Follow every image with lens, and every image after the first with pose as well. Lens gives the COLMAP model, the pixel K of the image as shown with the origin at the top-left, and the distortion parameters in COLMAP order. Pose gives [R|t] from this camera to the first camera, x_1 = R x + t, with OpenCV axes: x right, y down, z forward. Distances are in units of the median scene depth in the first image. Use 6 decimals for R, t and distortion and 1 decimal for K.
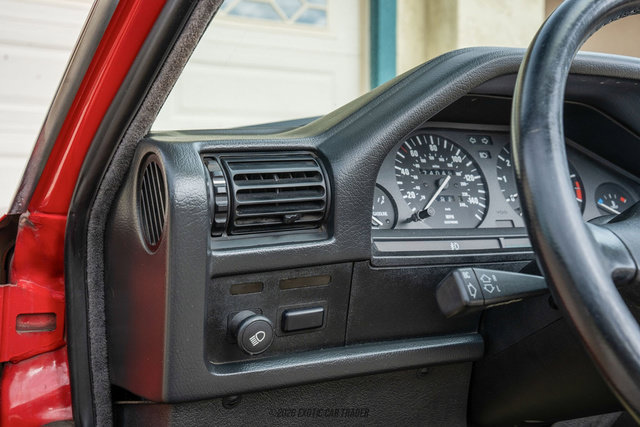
lens RADIAL K [[740.5, 0, 320.0], [0, 740.5, 213.5], [0, 0, 1]] dist [0.020141, 0.015701]
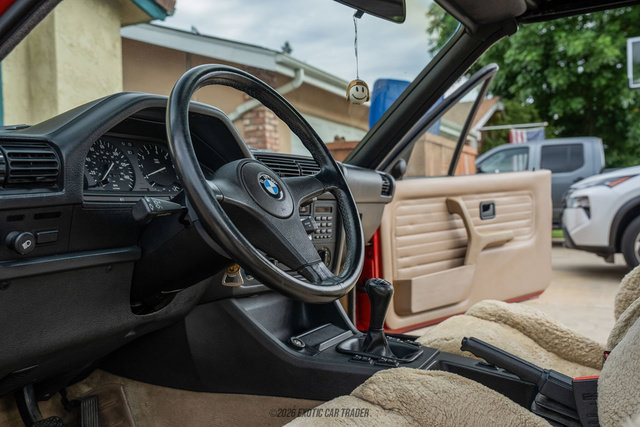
lens RADIAL K [[595.6, 0, 320.0], [0, 595.6, 213.5], [0, 0, 1]] dist [0.005221, -0.003170]
pose [[0.811221, -0.031790, 0.583874, -0.257350], [0.041518, 0.999132, -0.003285, 0.094784], [-0.583263, 0.026907, 0.811837, -0.431811]]
